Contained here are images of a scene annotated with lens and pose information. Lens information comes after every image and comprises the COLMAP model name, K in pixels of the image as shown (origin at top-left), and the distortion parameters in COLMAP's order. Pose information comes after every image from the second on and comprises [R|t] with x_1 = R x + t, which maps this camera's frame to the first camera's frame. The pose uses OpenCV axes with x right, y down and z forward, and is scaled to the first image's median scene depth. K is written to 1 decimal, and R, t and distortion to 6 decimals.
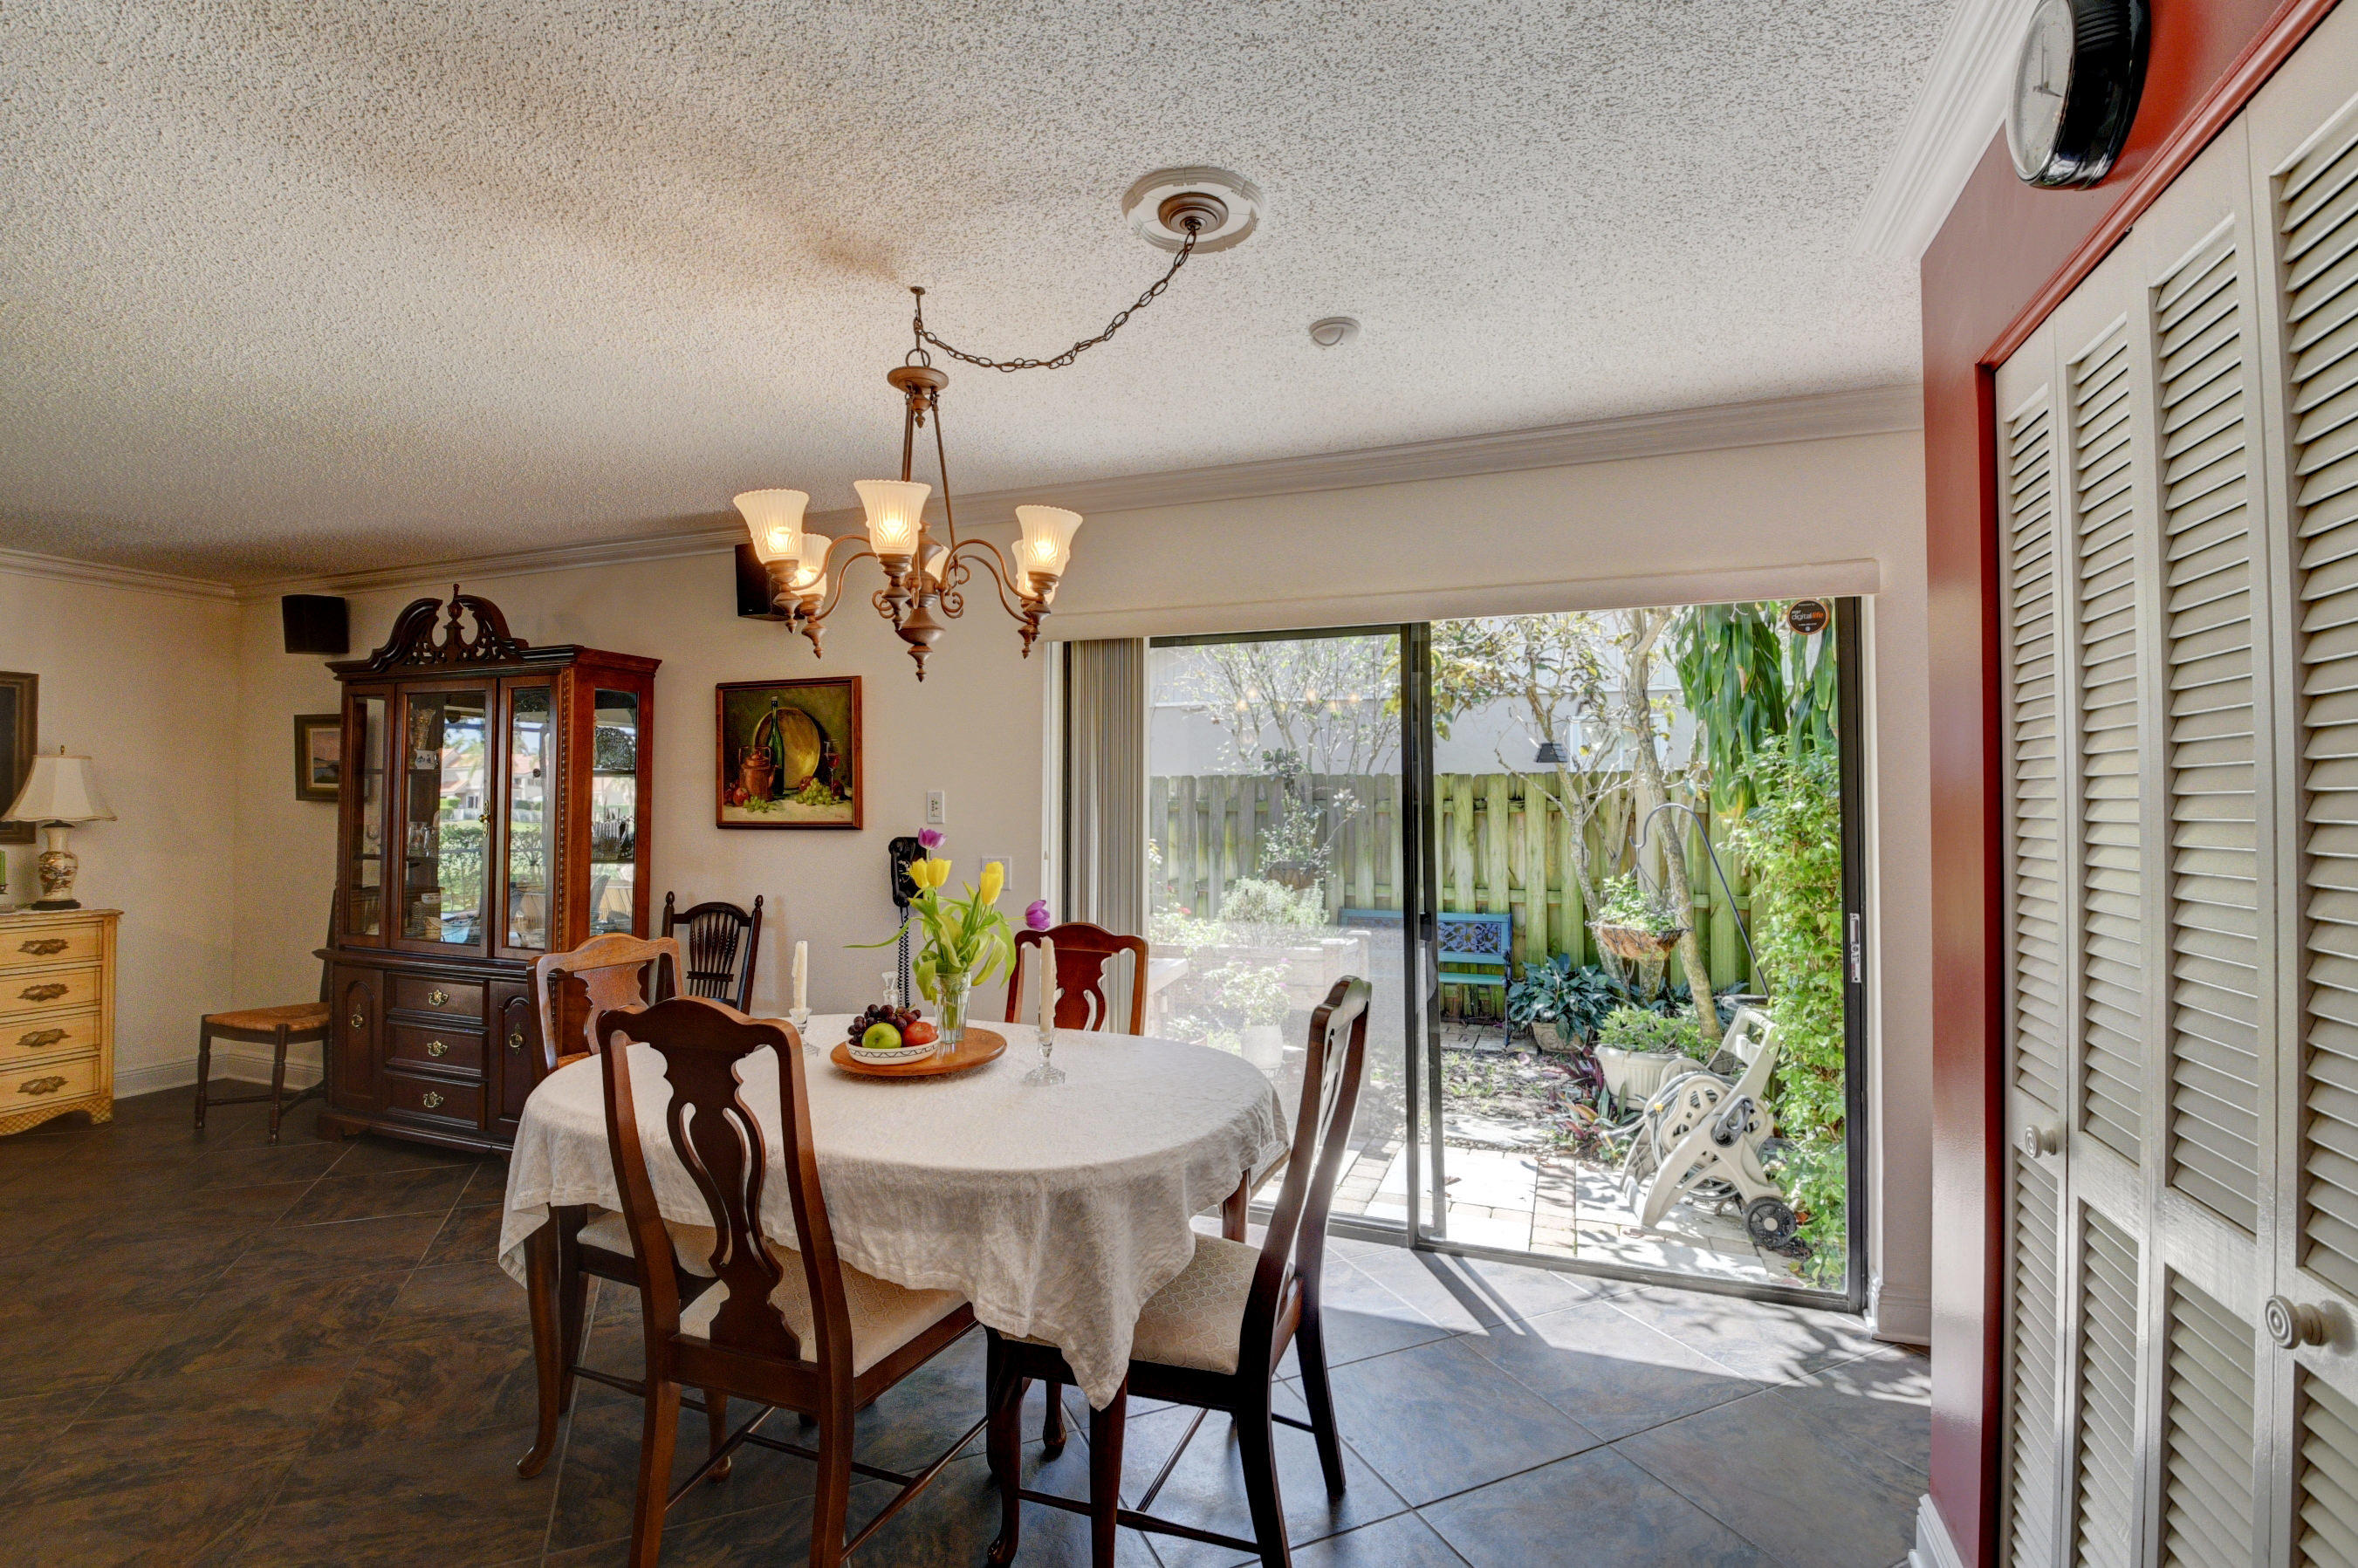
lens RADIAL K [[1040.7, 0, 1180.6], [0, 1040.7, 782.3], [0, 0, 1]] dist [0.000427, -0.017542]
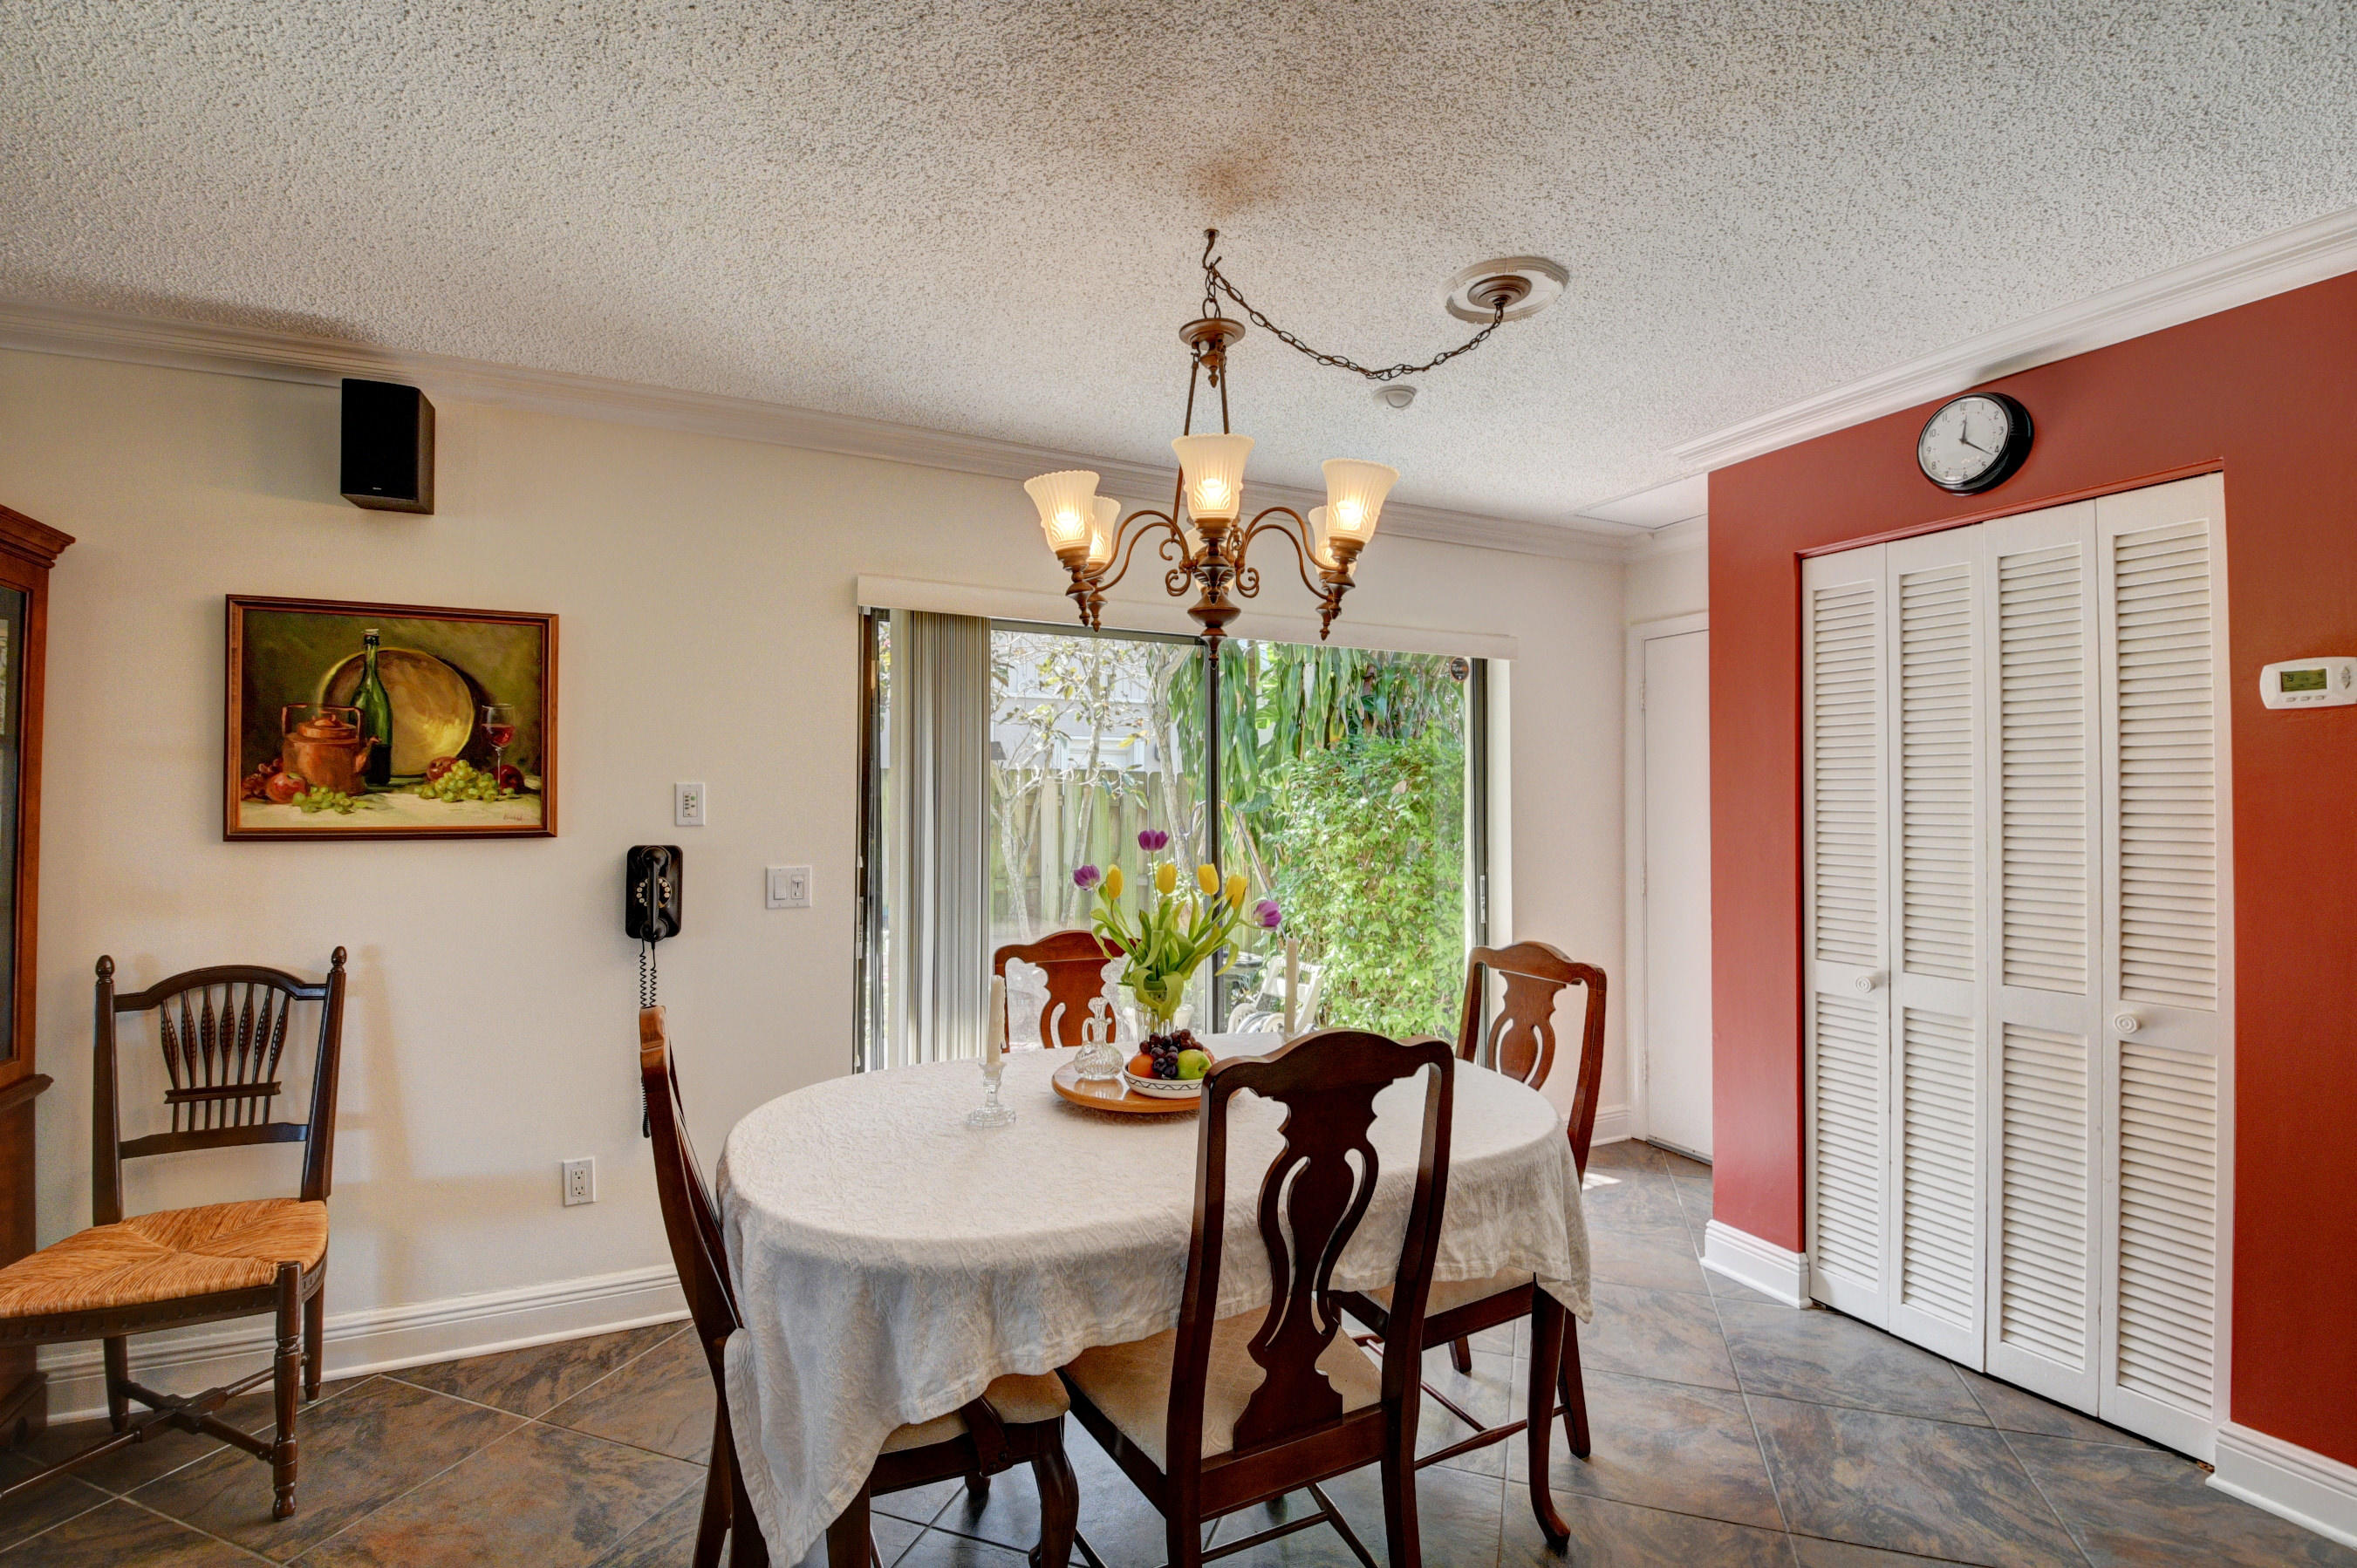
lens RADIAL K [[1040.2, 0, 1182.3], [0, 1040.2, 780.6], [0, 0, 1]] dist [0.000427, -0.017542]
pose [[0.692020, 0.014551, 0.721731, -0.510165], [-0.017138, 0.999846, -0.003726, 0.003361], [-0.721675, -0.009790, 0.692163, 0.217417]]
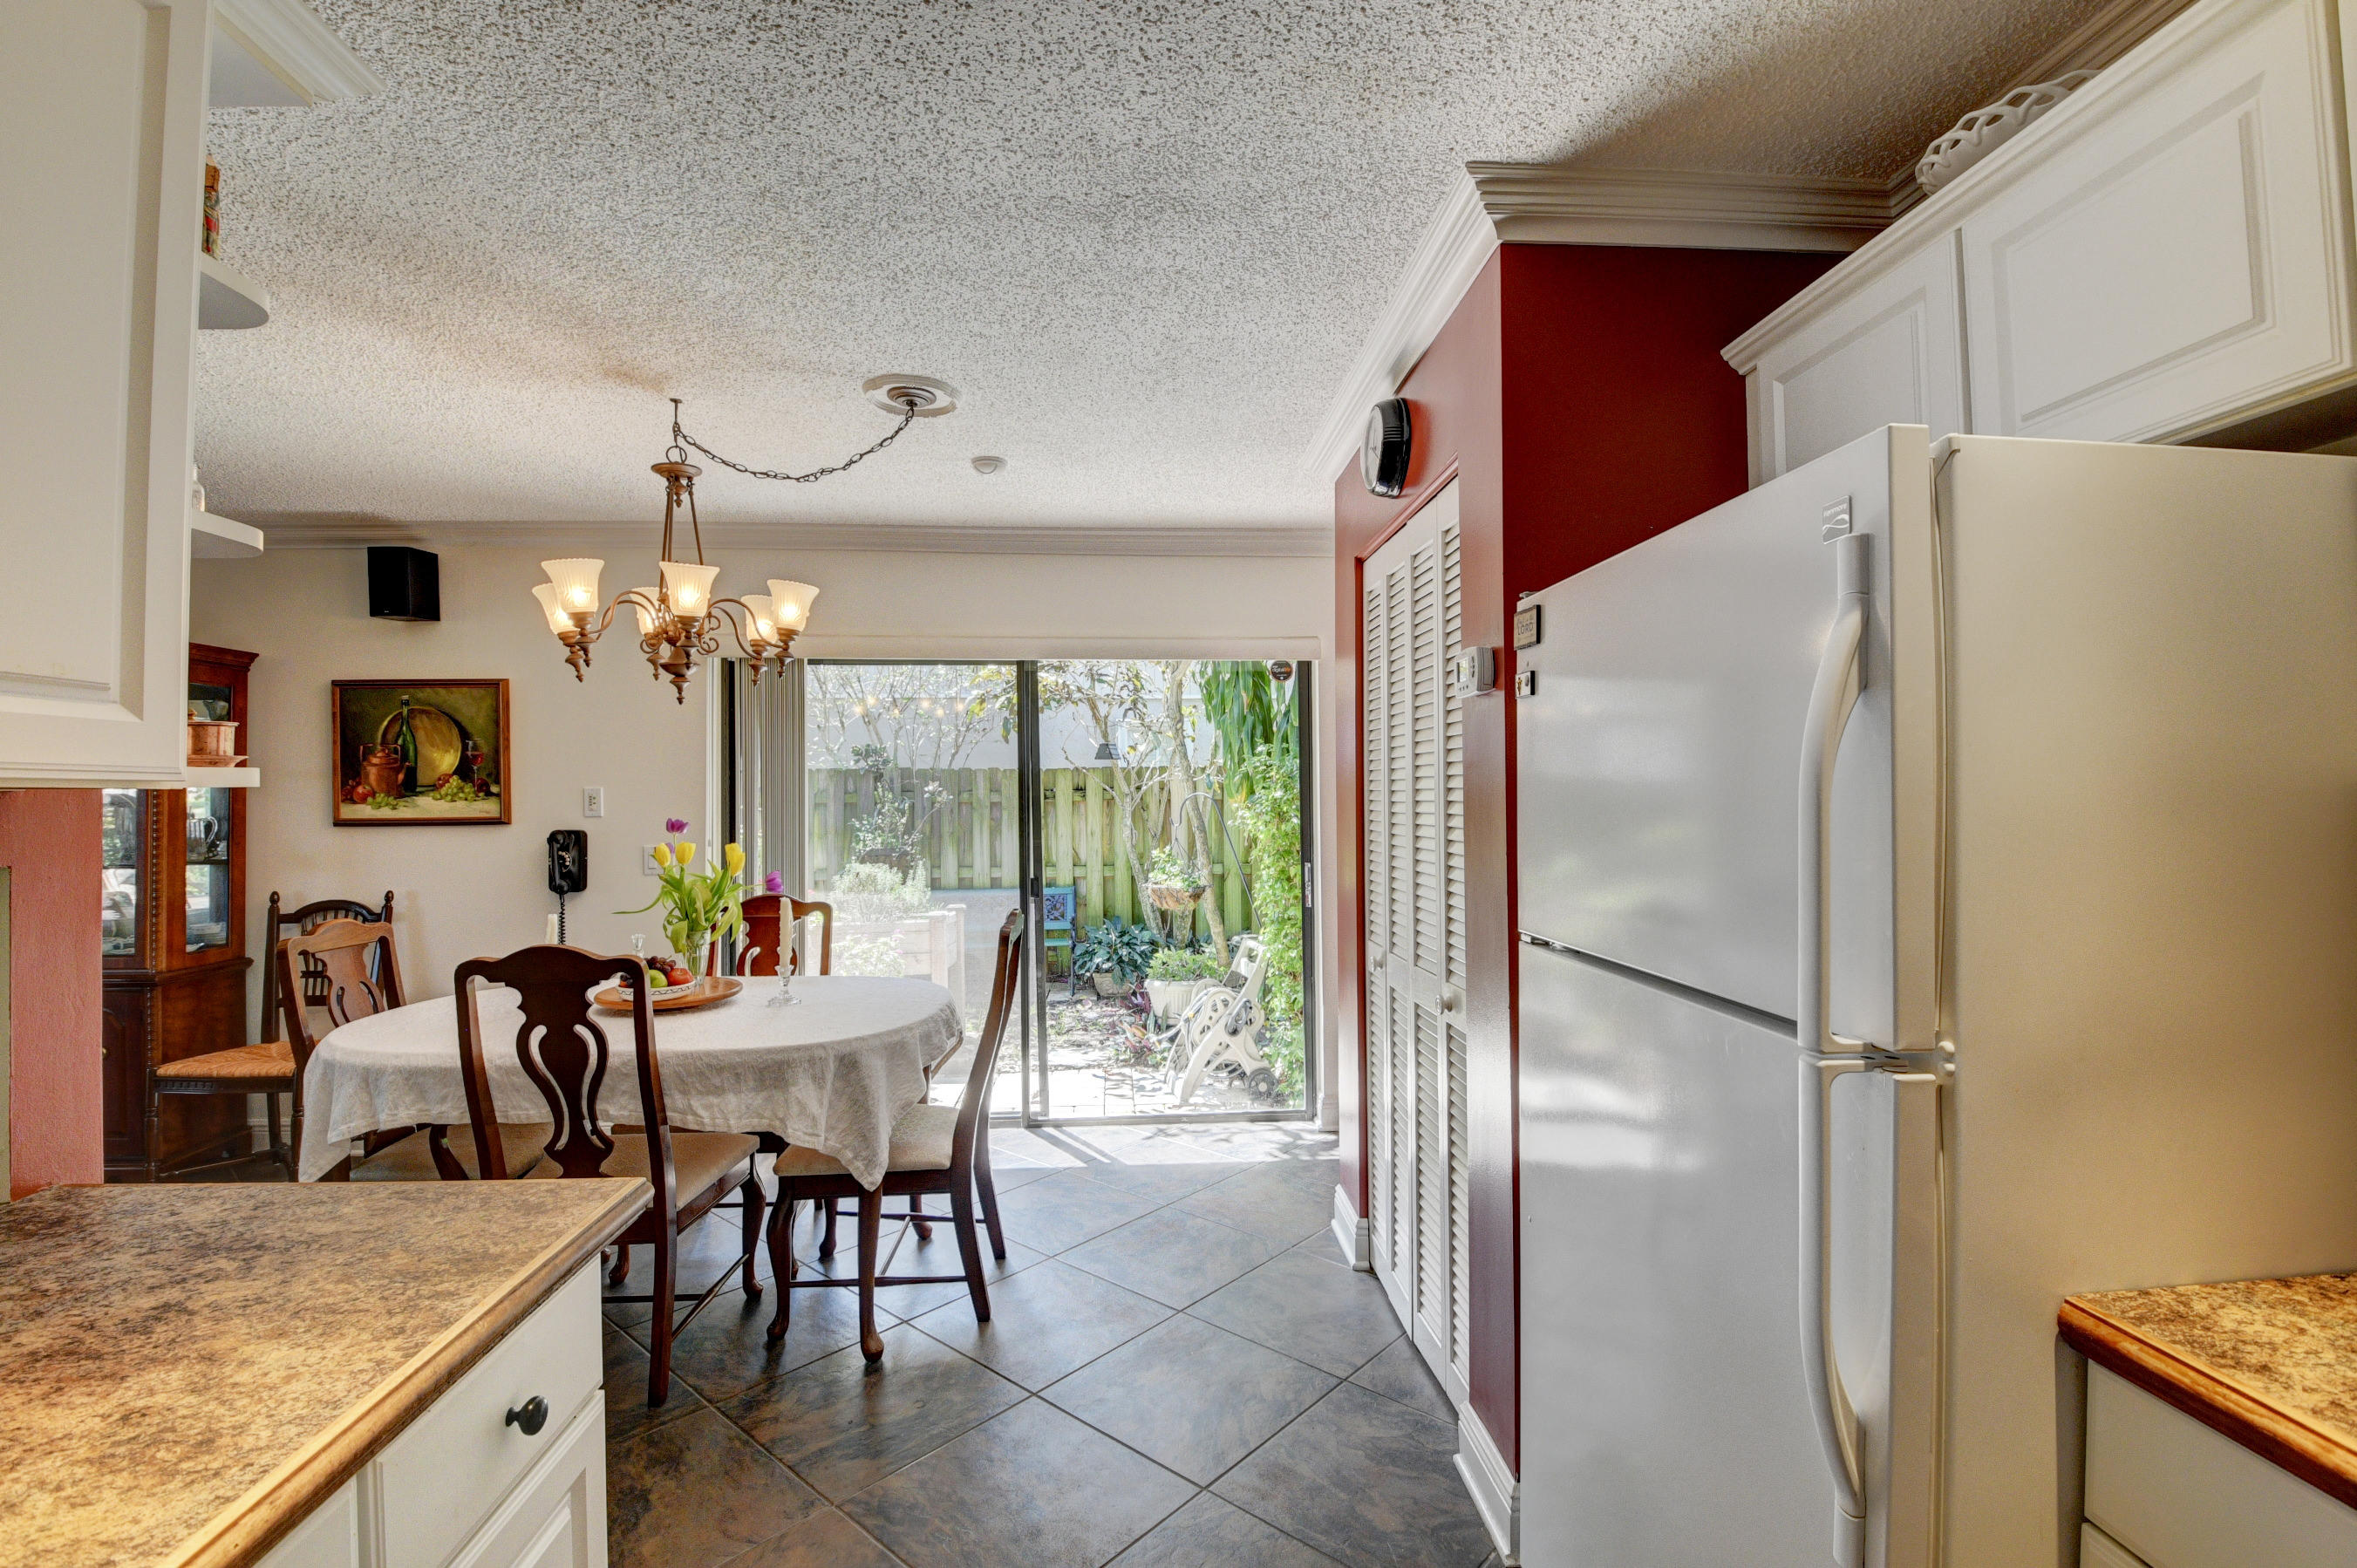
lens RADIAL K [[1040.4, 0, 1177.5], [0, 1040.4, 781.7], [0, 0, 1]] dist [0.000427, -0.017542]
pose [[0.910446, -0.004019, 0.413608, -0.123244], [0.000358, 0.999960, 0.008929, -0.006825], [-0.413627, -0.007981, 0.910411, -0.240677]]
